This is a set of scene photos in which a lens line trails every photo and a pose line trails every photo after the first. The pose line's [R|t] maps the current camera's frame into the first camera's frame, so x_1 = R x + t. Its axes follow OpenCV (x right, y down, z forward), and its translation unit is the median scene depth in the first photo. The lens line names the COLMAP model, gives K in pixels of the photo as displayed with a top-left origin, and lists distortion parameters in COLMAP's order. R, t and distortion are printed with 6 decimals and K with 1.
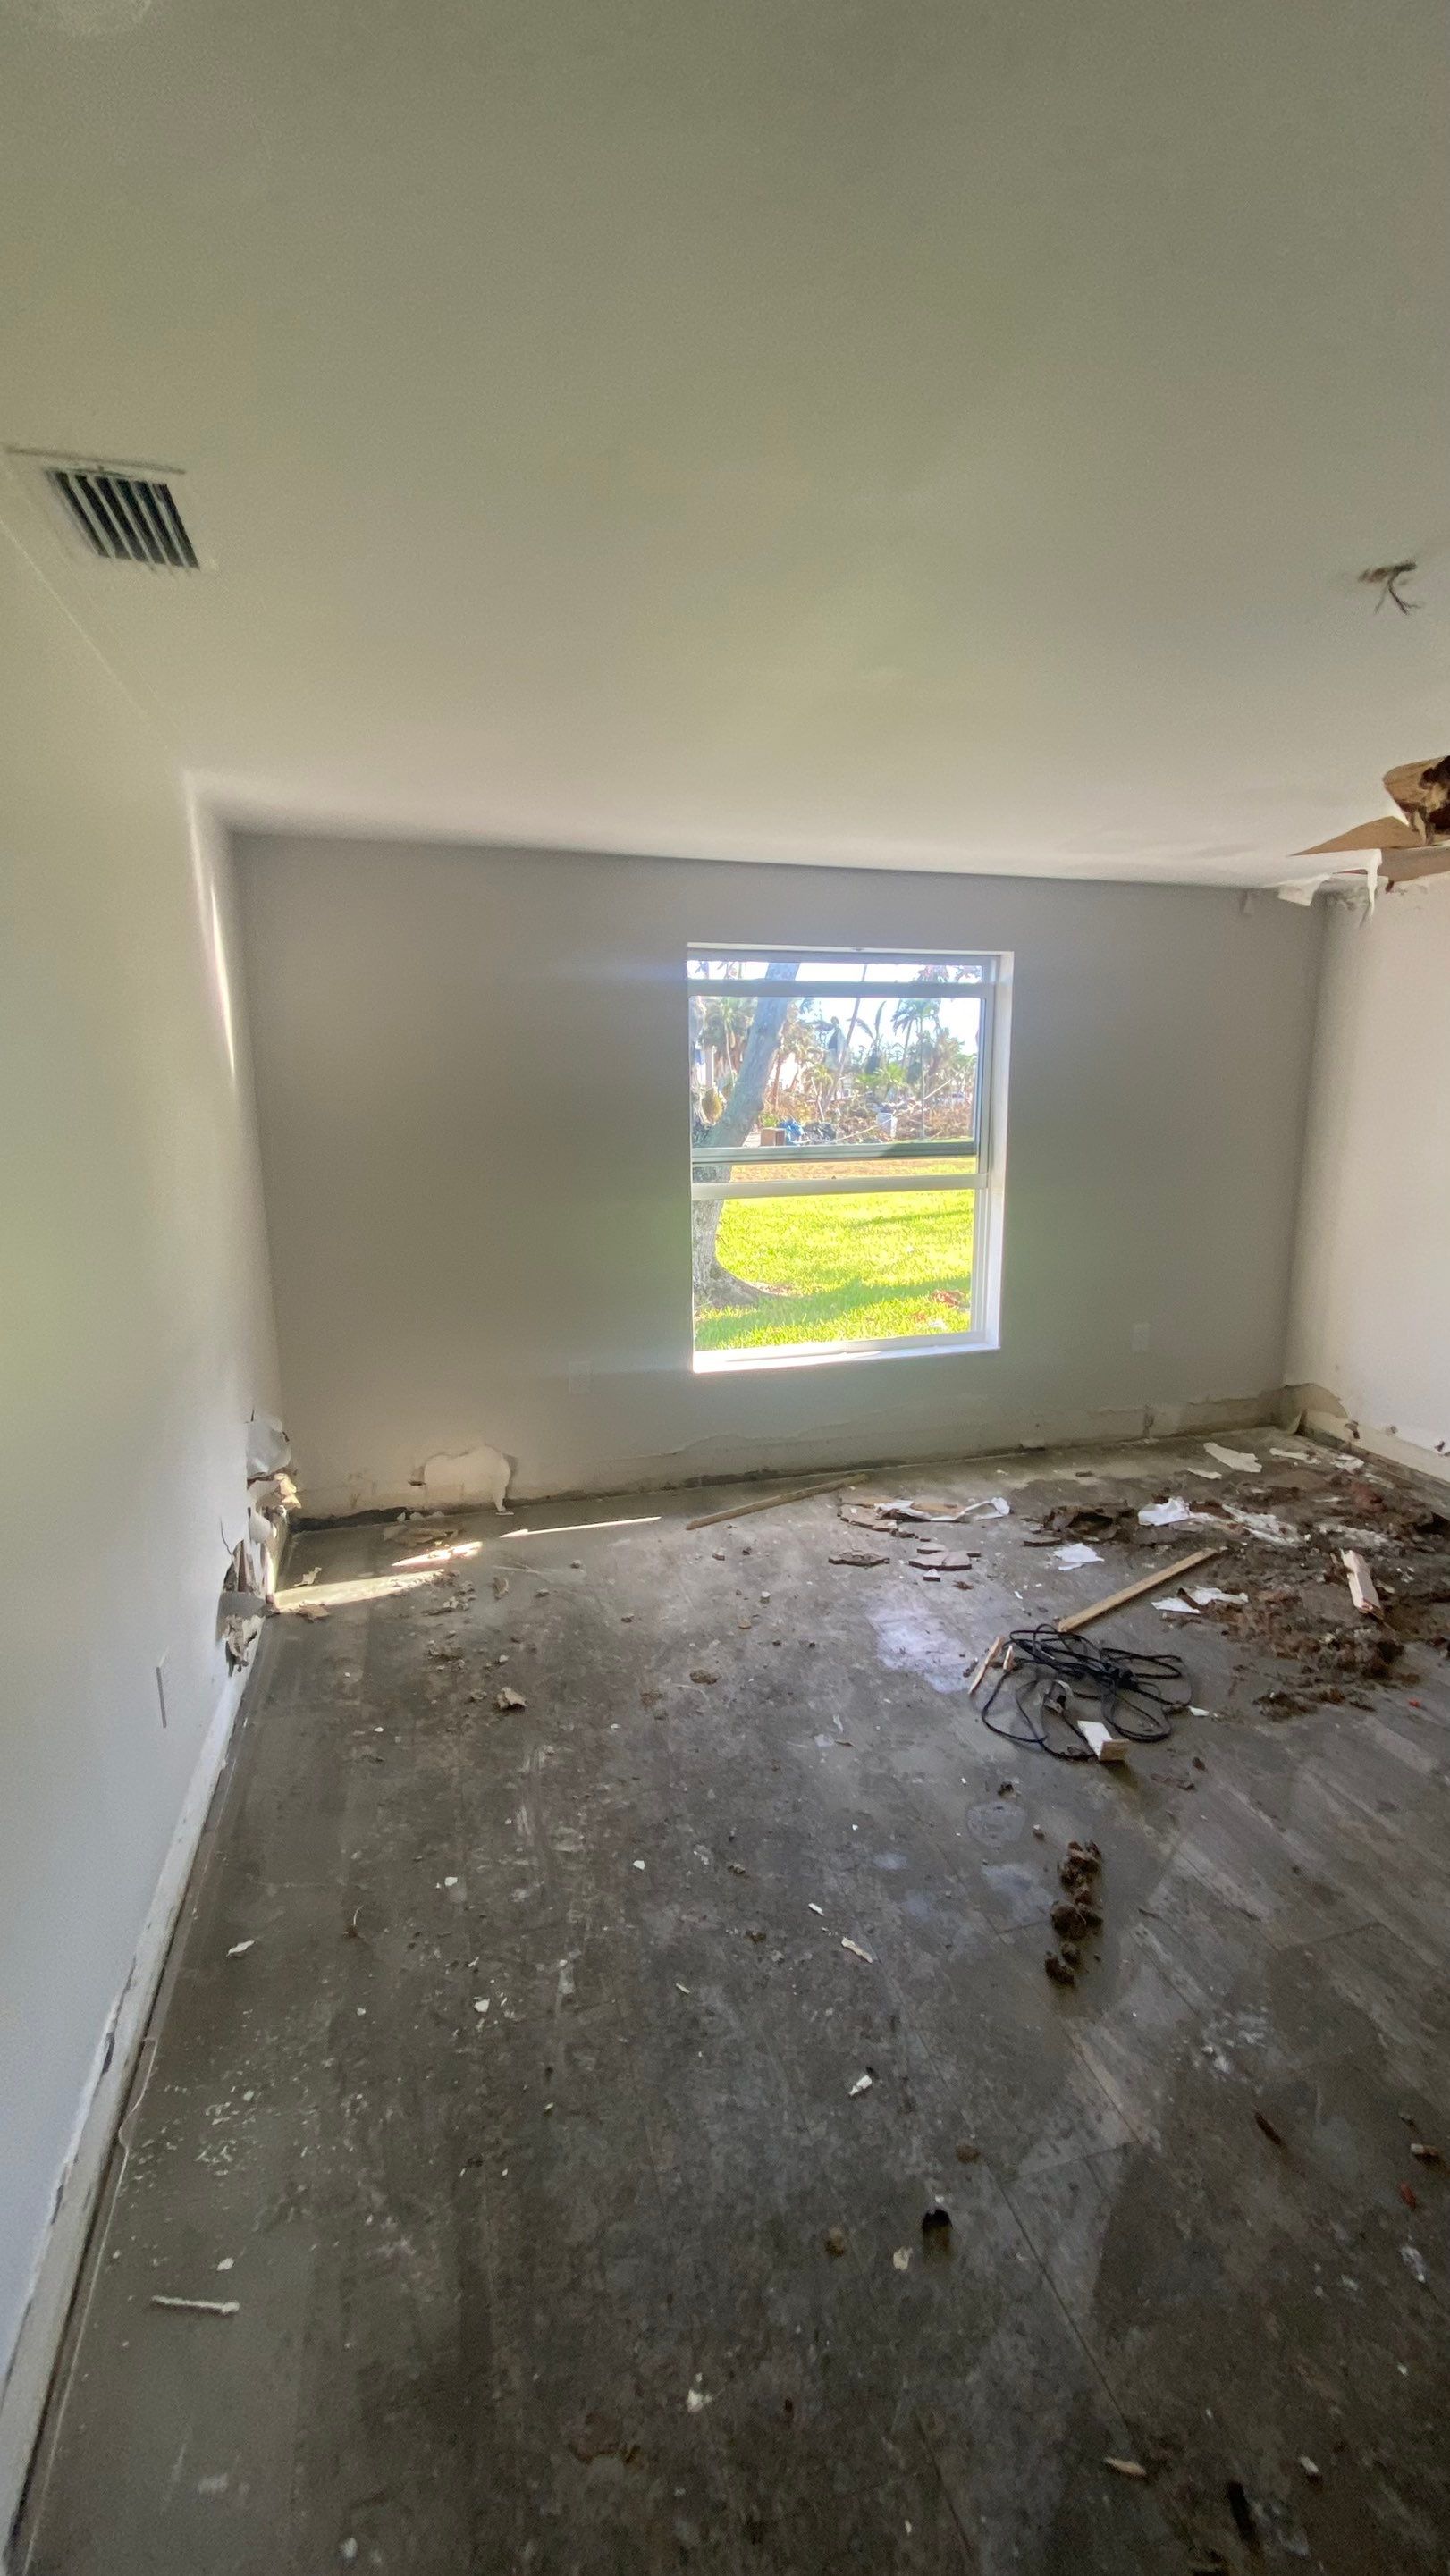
lens RADIAL K [[1047.3, 0, 718.2], [0, 1047.3, 1275.5], [0, 0, 1]] dist [-0.026364, -0.003079]
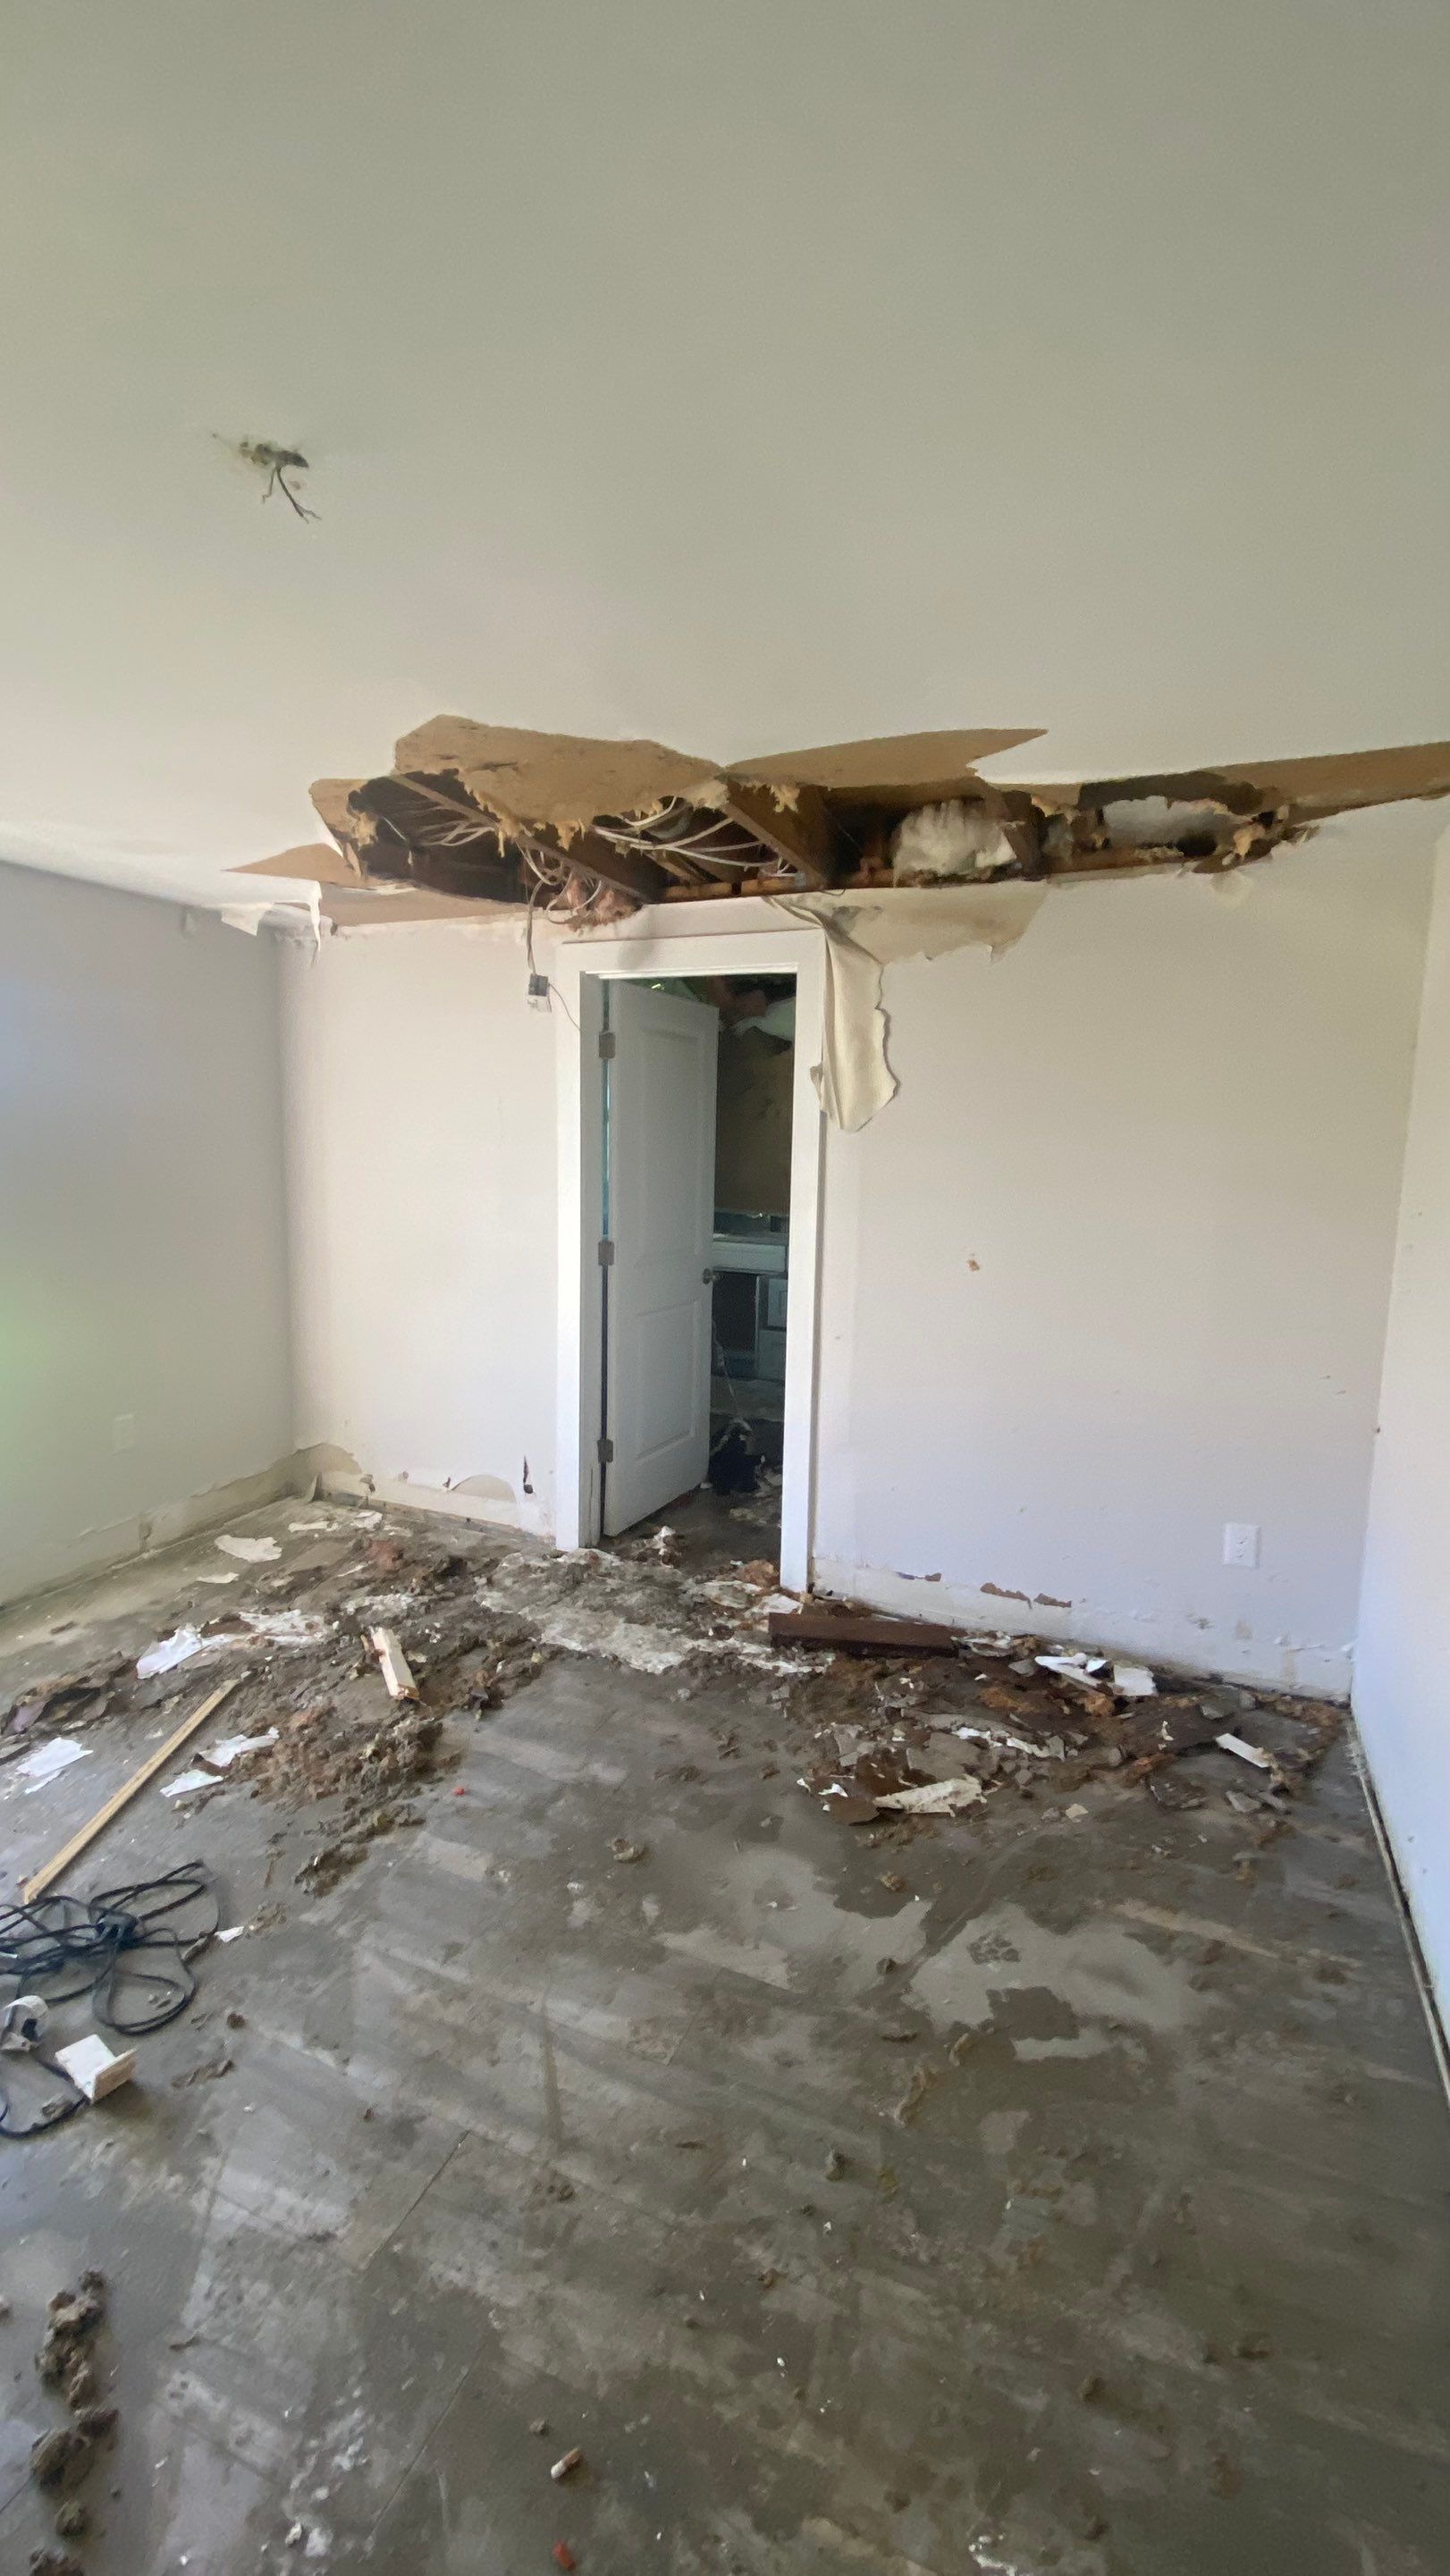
lens RADIAL K [[1047.3, 0, 728.8], [0, 1047.3, 1287.9], [0, 0, 1]] dist [-0.026364, -0.003079]
pose [[0.623240, -0.090682, 0.776755, 0.124169], [0.112851, 0.993287, 0.025413, -0.034587], [-0.773845, 0.071820, 0.629289, 0.166058]]
